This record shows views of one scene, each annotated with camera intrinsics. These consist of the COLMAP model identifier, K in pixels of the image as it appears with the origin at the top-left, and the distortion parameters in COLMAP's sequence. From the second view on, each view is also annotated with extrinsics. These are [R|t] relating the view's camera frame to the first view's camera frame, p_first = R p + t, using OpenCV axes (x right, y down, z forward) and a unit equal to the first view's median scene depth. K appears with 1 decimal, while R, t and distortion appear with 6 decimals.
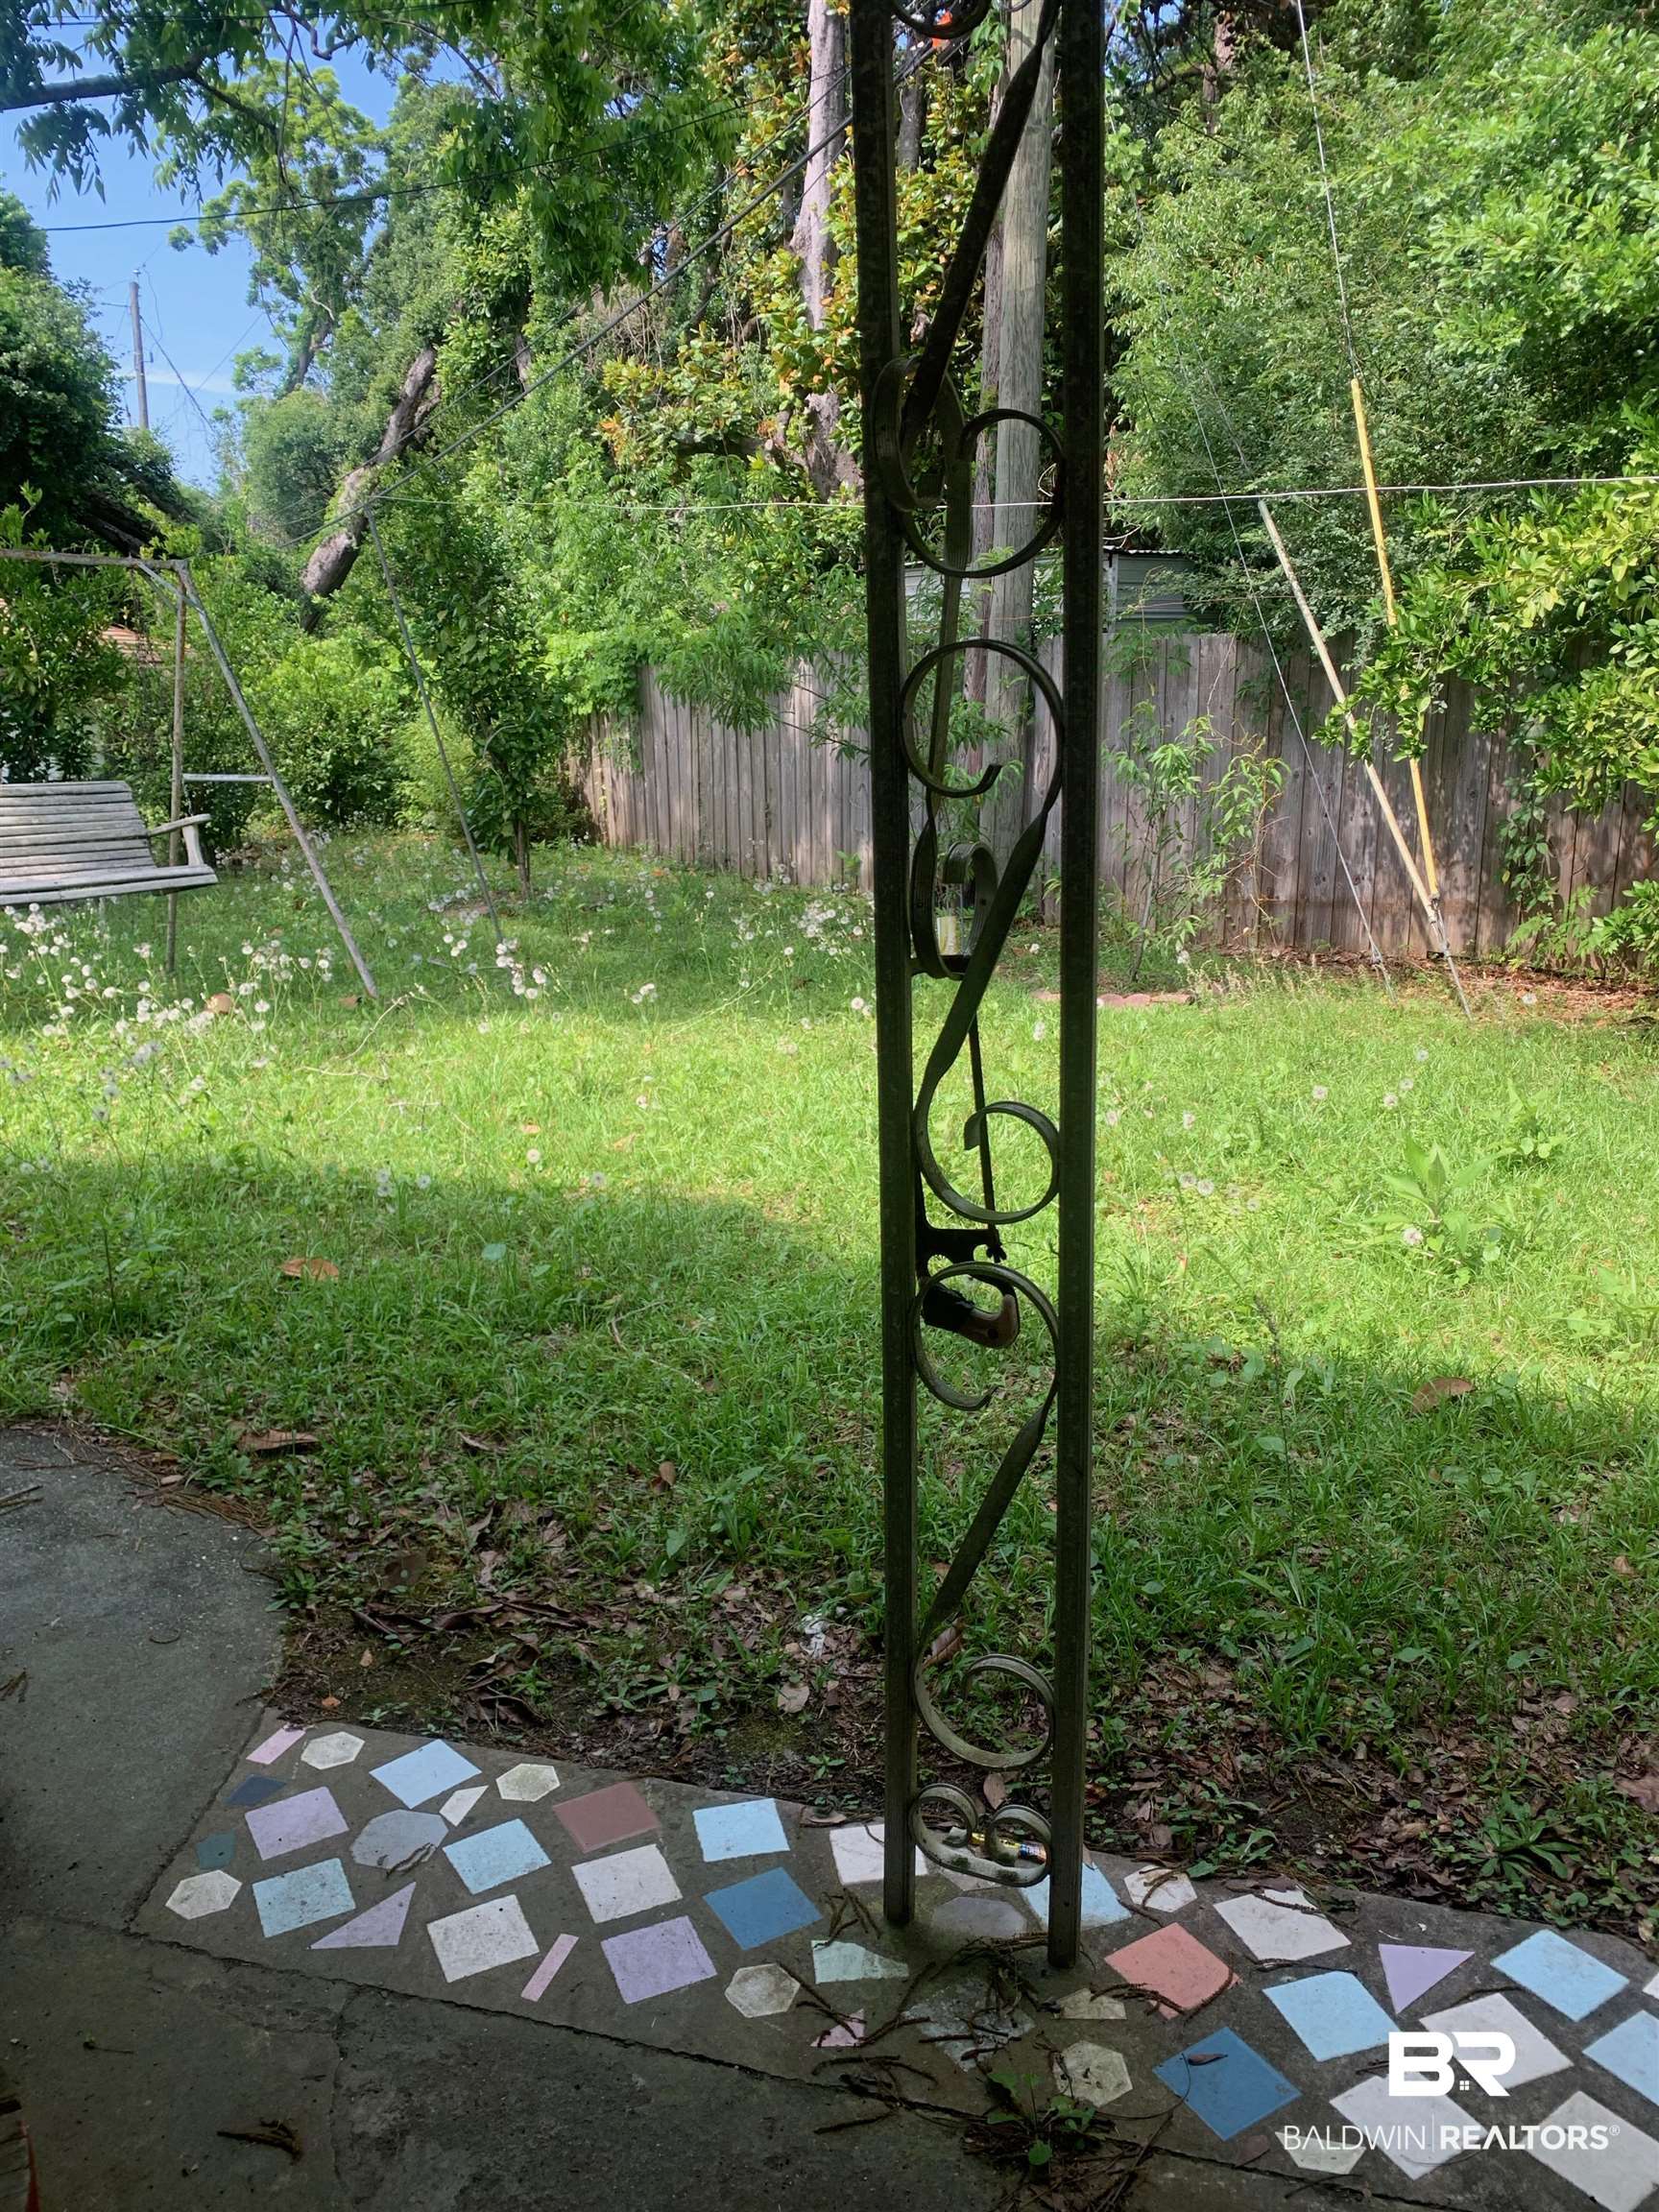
lens RADIAL K [[1720.5, 0, 831.4], [0, 1720.5, 1099.0], [0, 0, 1]] dist [-0.008375, -0.002410]
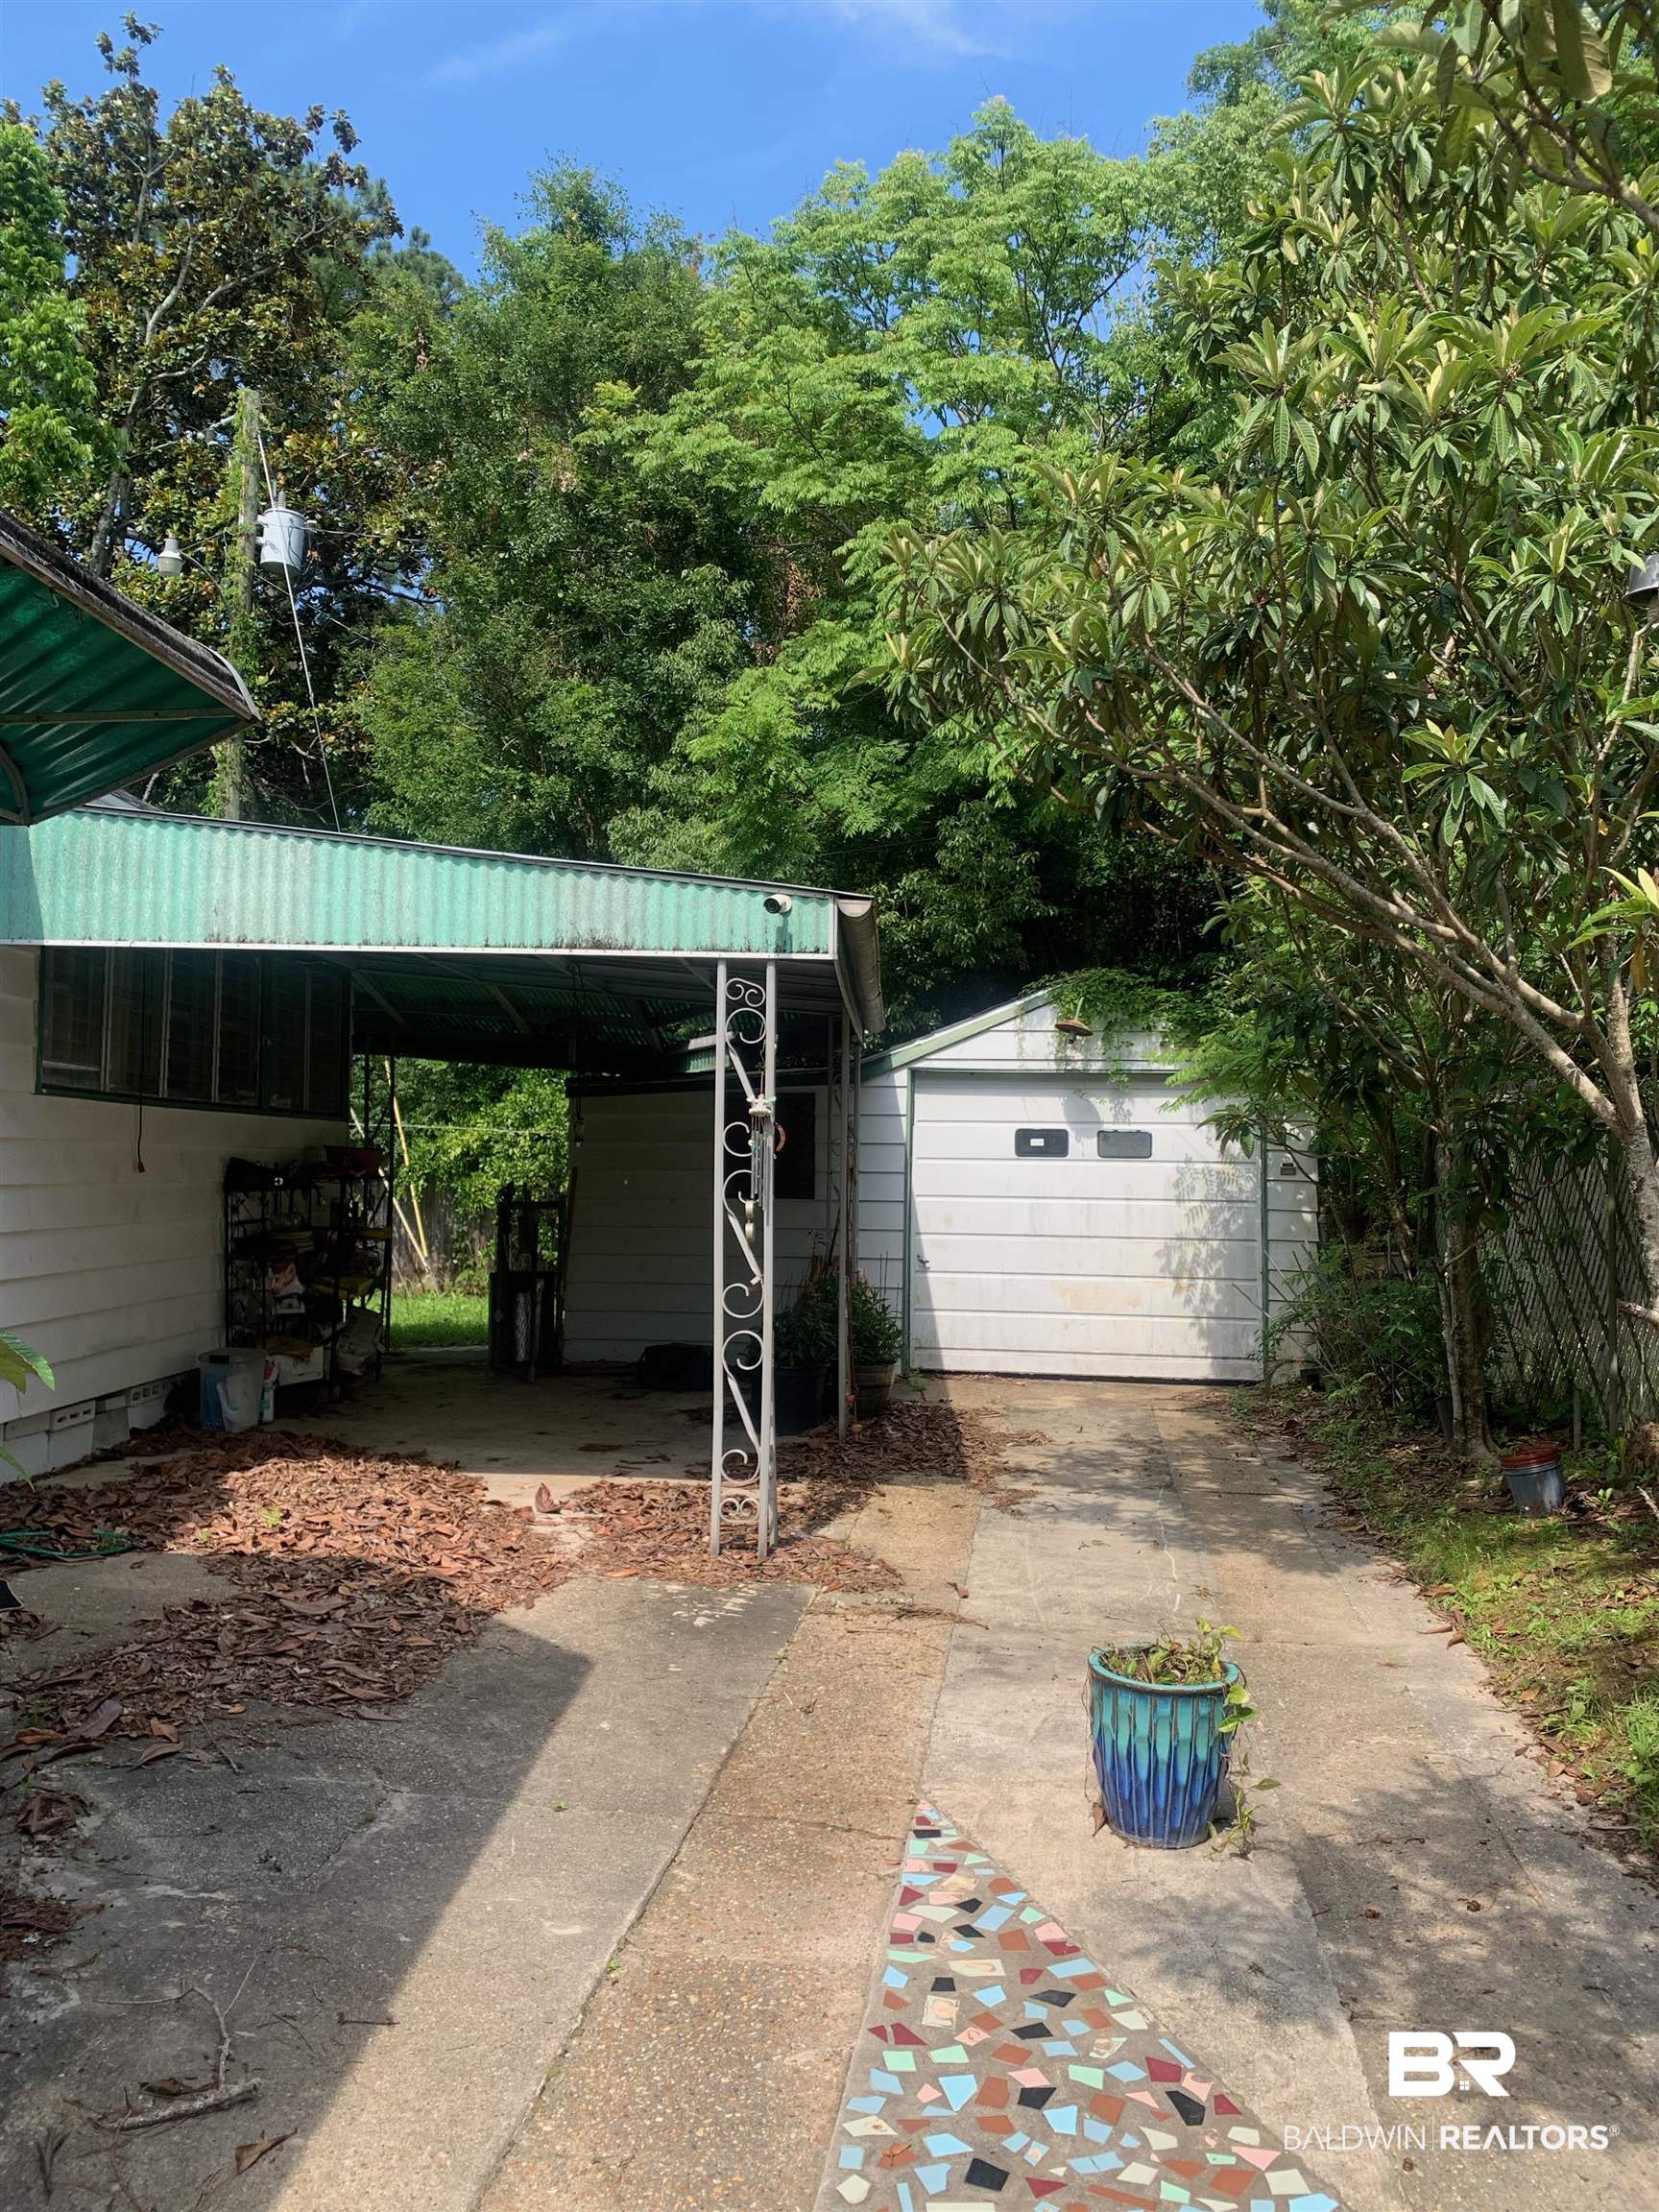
lens RADIAL K [[1720.5, 0, 829.3], [0, 1720.5, 1103.0], [0, 0, 1]] dist [-0.008375, -0.002410]
pose [[0.843433, 0.050802, 0.534828, -0.517276], [0.106065, 0.960178, -0.258472, 0.379574], [-0.526661, 0.274730, 0.804458, -1.419717]]
